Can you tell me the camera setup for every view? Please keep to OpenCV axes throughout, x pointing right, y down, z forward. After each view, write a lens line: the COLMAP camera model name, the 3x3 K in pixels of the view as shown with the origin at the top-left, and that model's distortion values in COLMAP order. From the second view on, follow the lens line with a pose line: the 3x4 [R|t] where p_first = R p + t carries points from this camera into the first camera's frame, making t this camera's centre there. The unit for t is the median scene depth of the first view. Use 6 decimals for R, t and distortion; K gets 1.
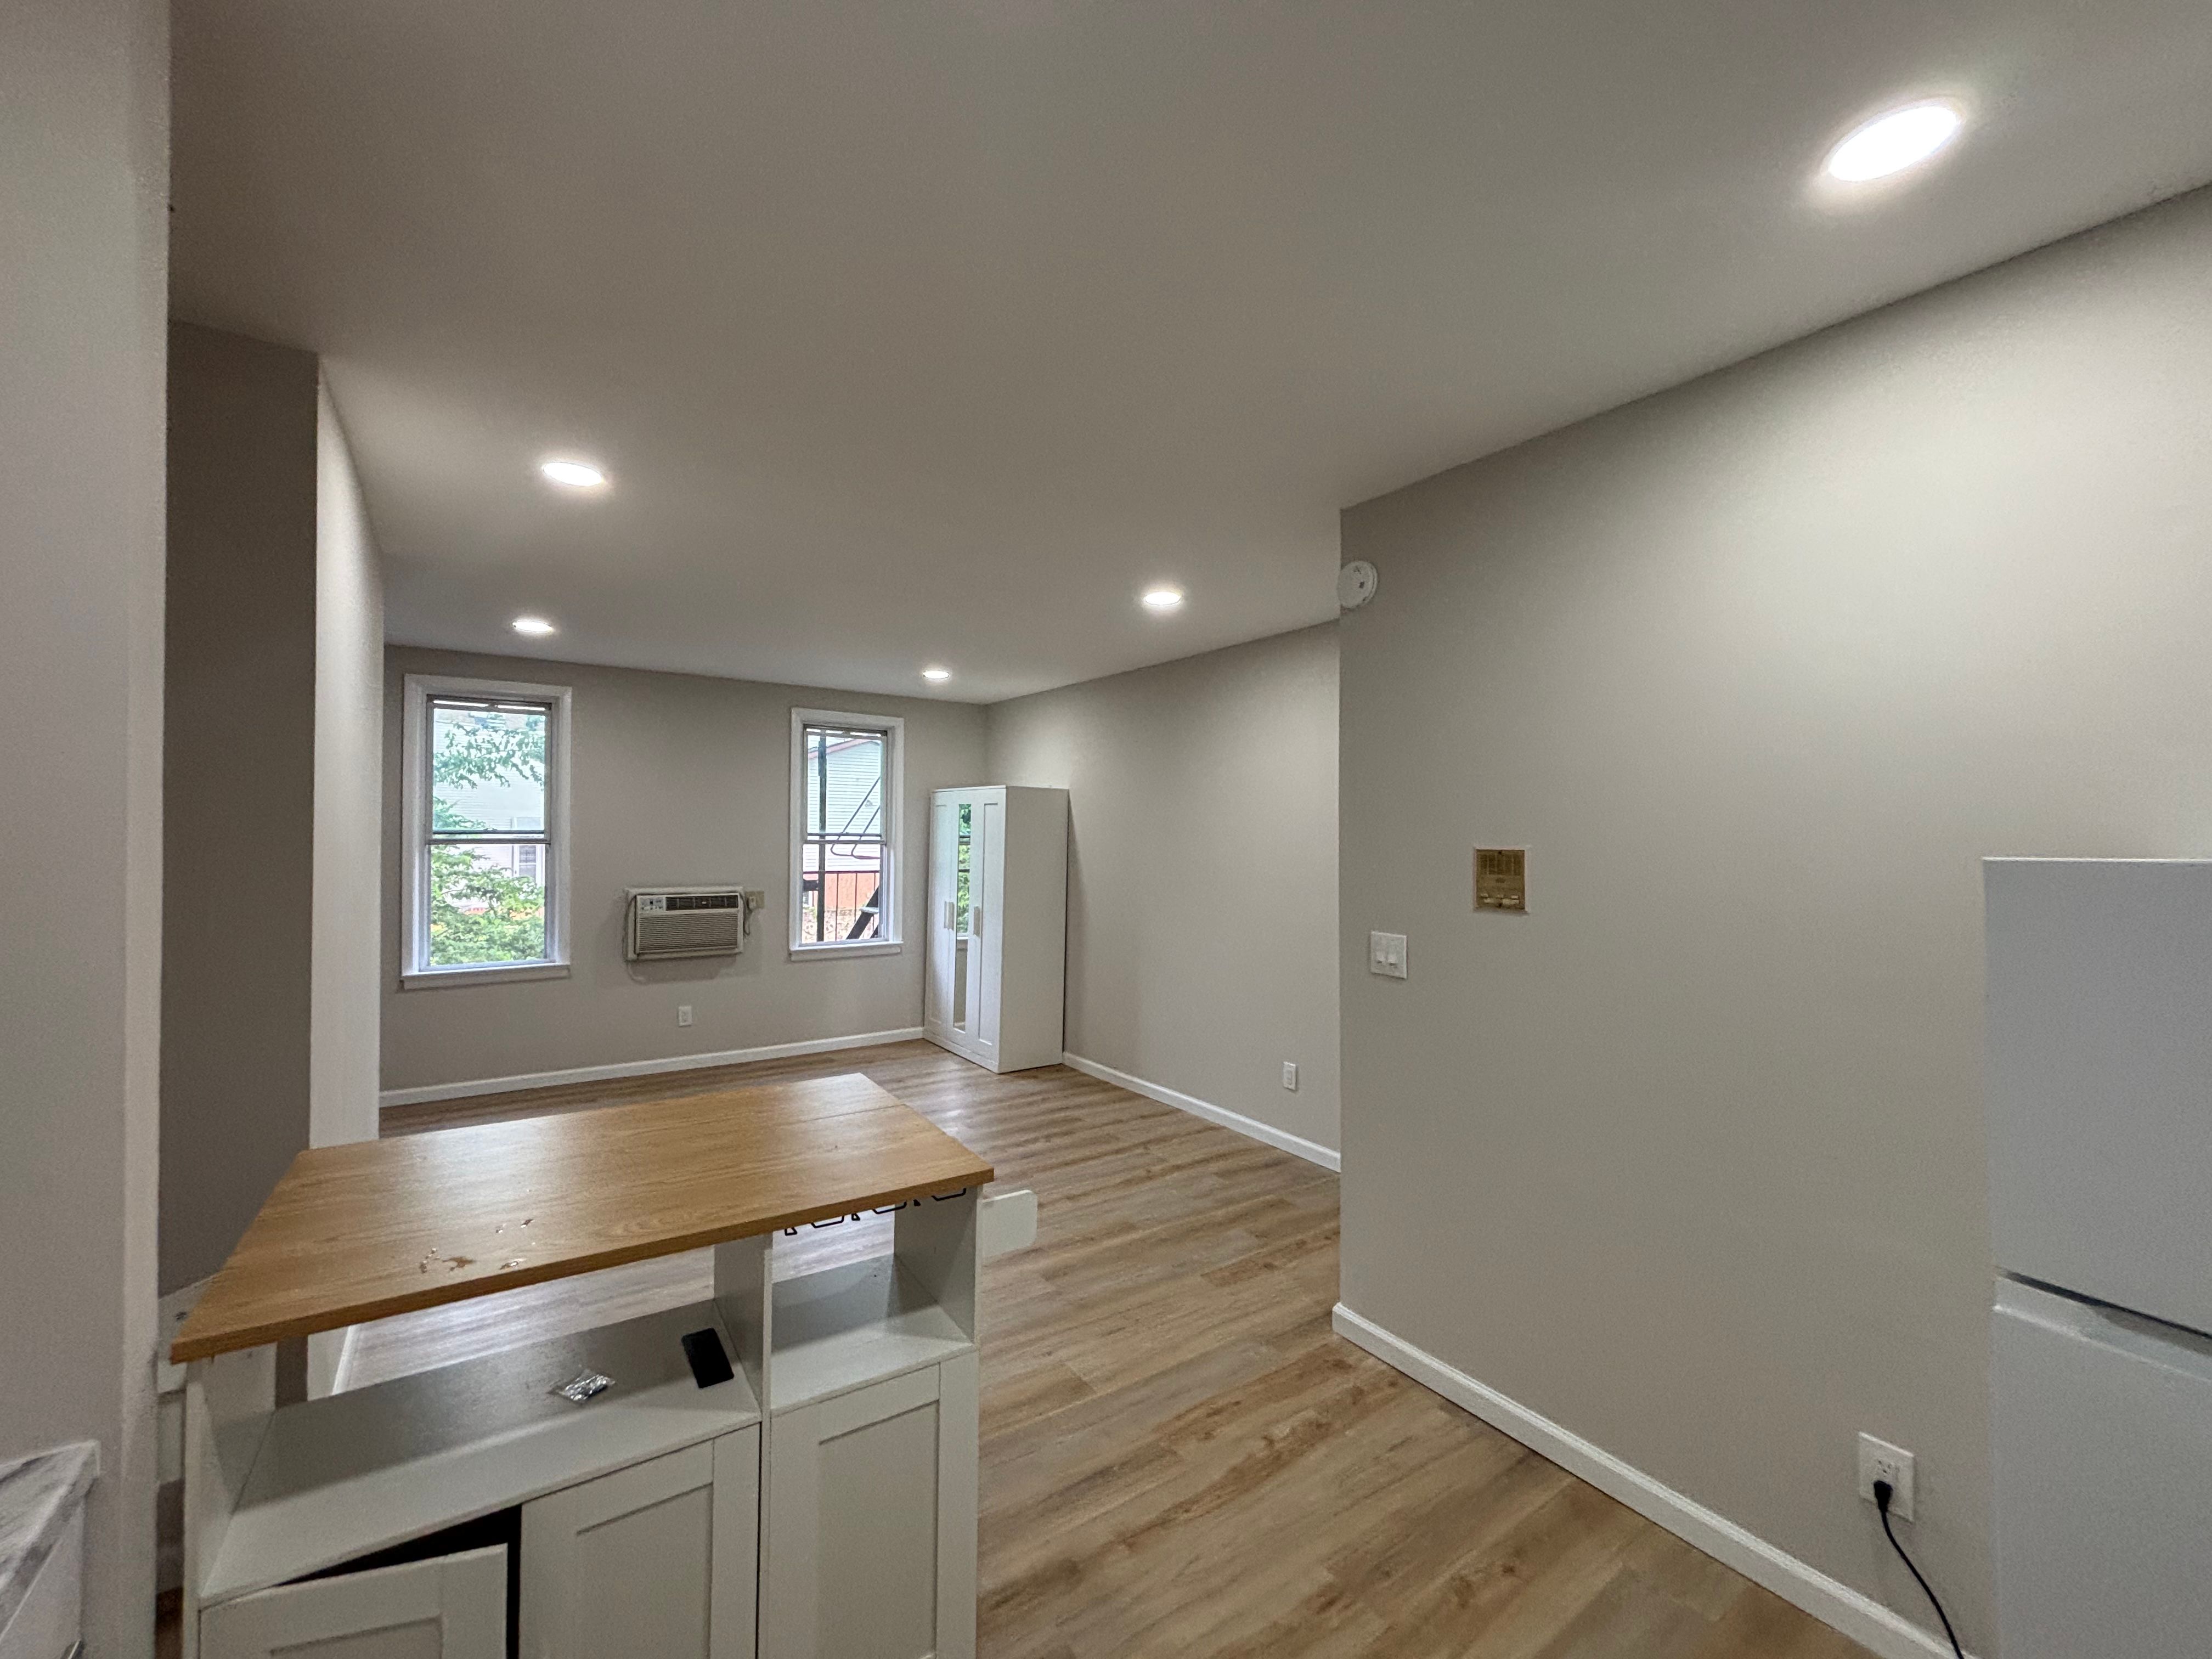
lens RADIAL K [[888.9, 0, 1111.7], [0, 888.9, 831.8], [0, 0, 1]] dist [-0.004636, 0.001793]
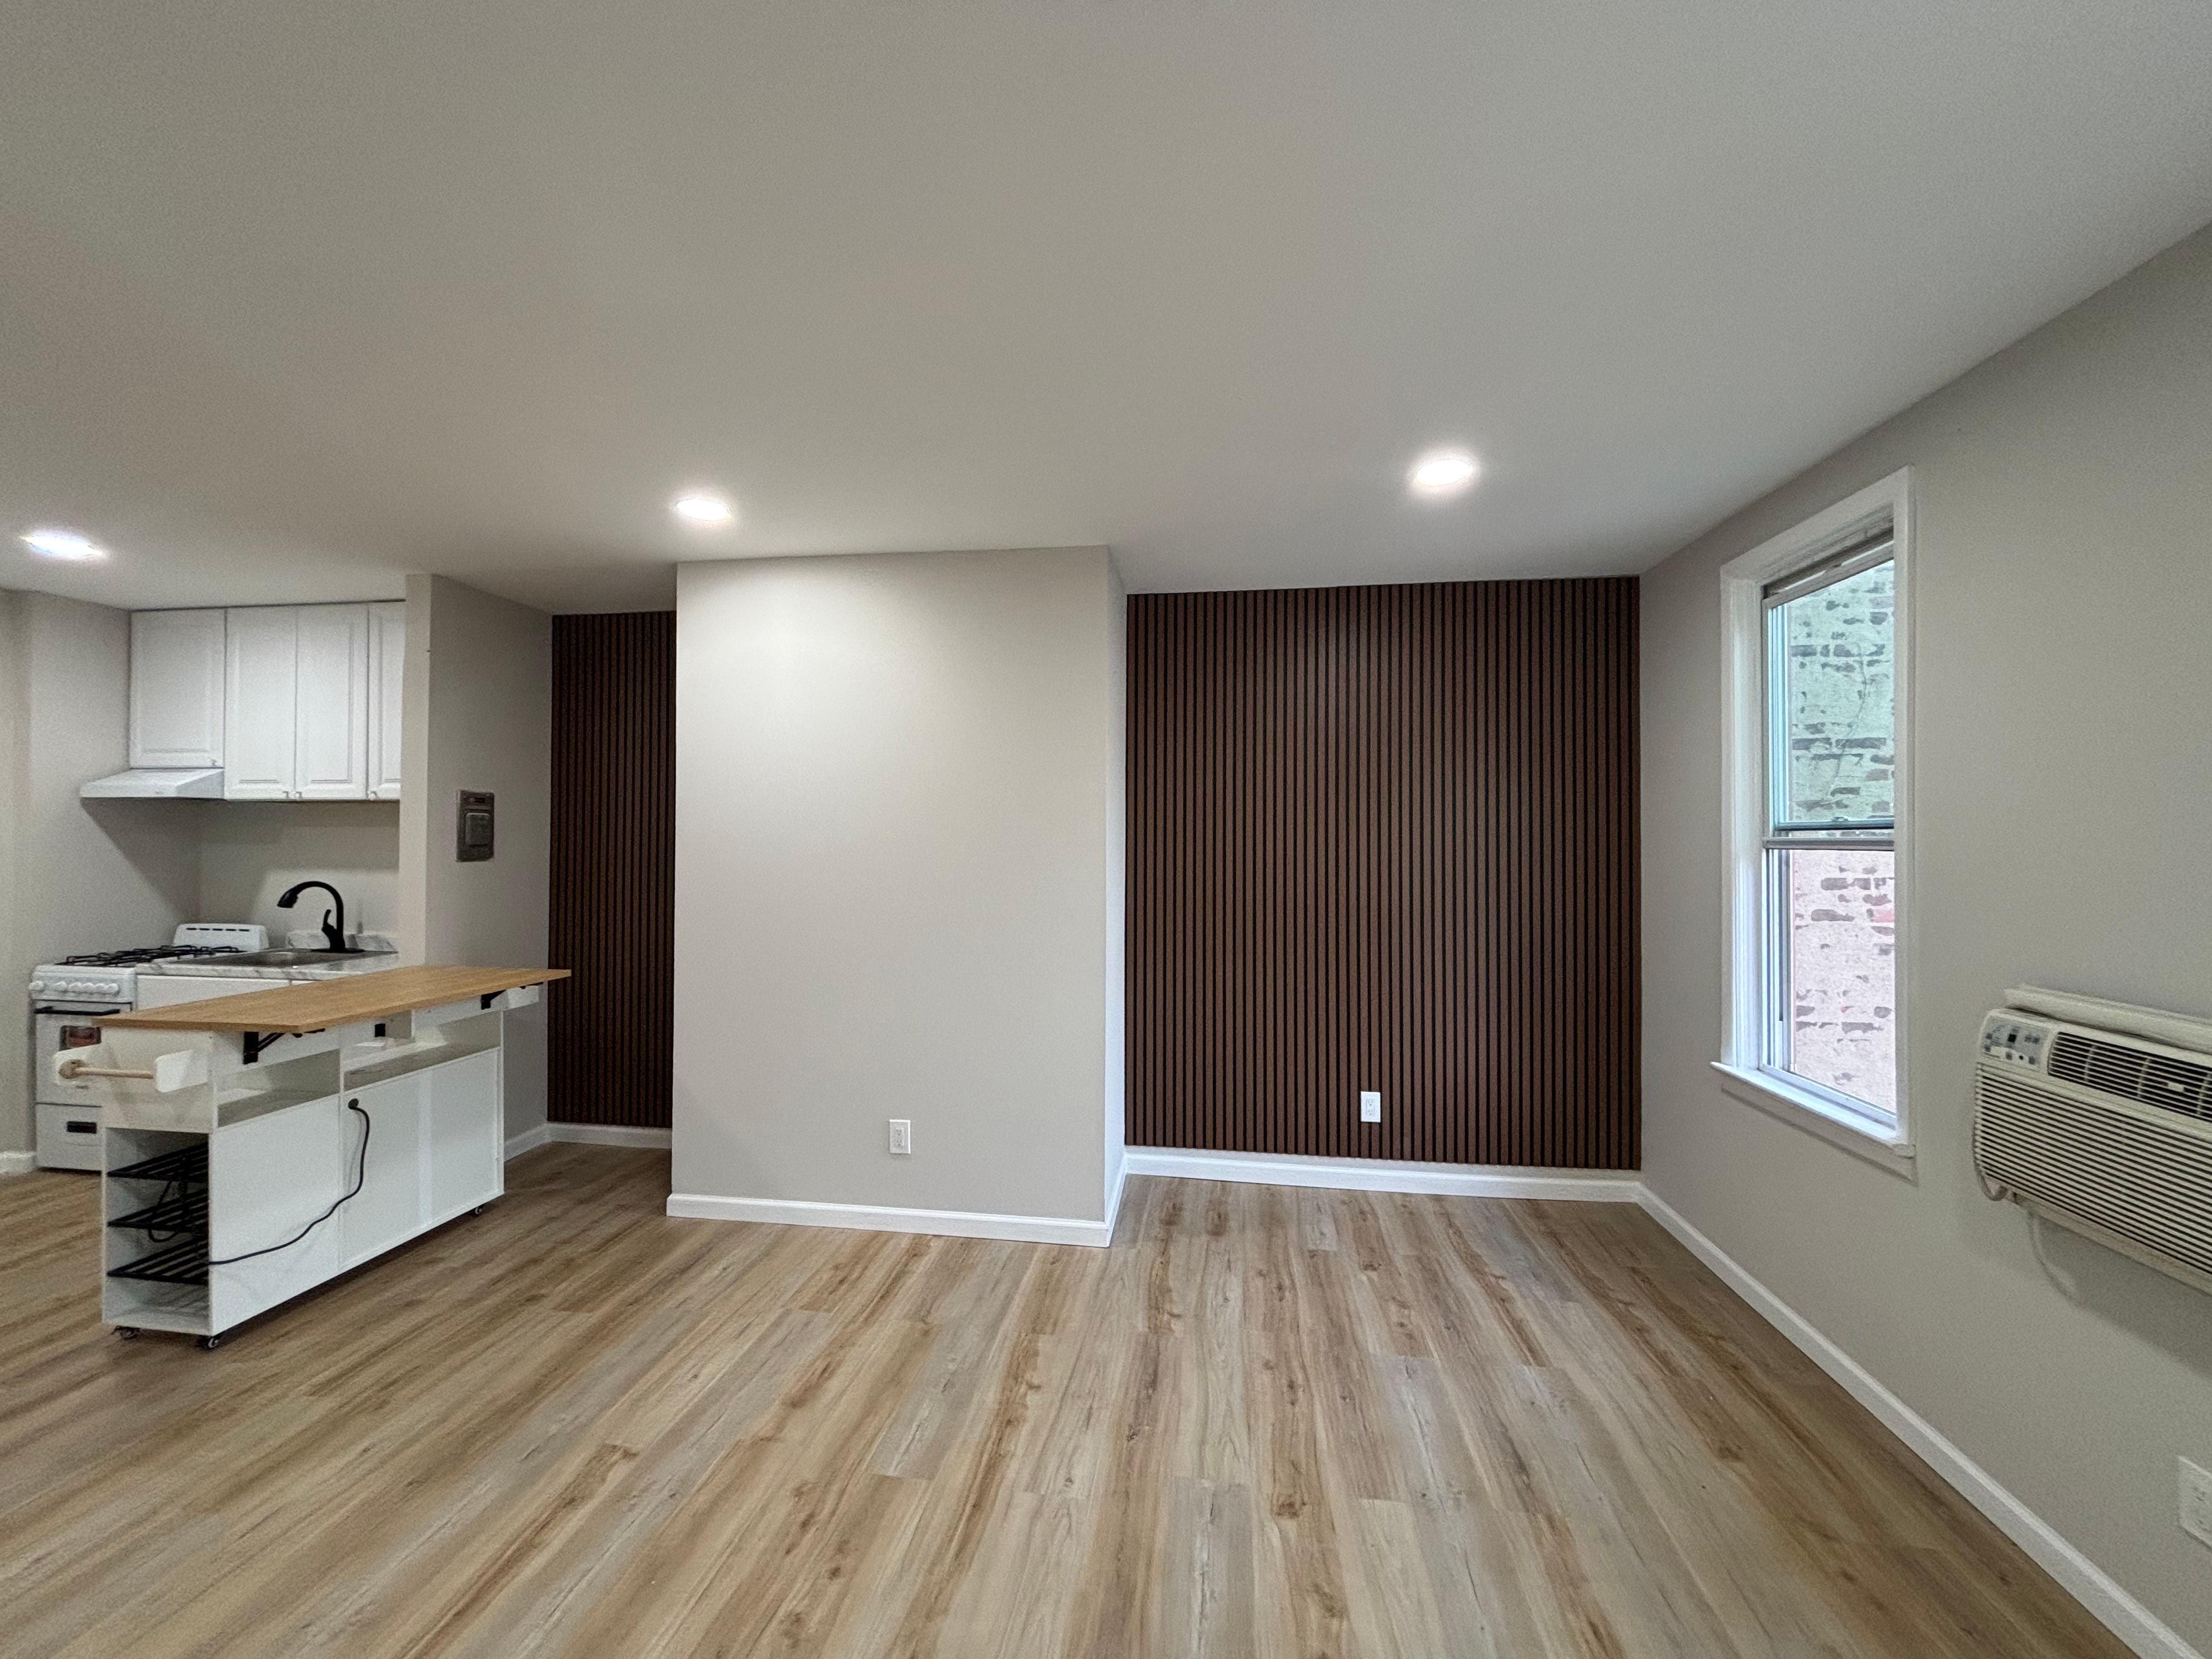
lens RADIAL K [[888.9, 0, 1107.0], [0, 888.9, 827.0], [0, 0, 1]] dist [-0.004636, 0.001793]
pose [[-0.683851, -0.015753, -0.729452, -0.061863], [-0.005342, 0.999848, -0.016585, 0.010627], [0.729602, -0.007445, -0.683831, 1.012502]]
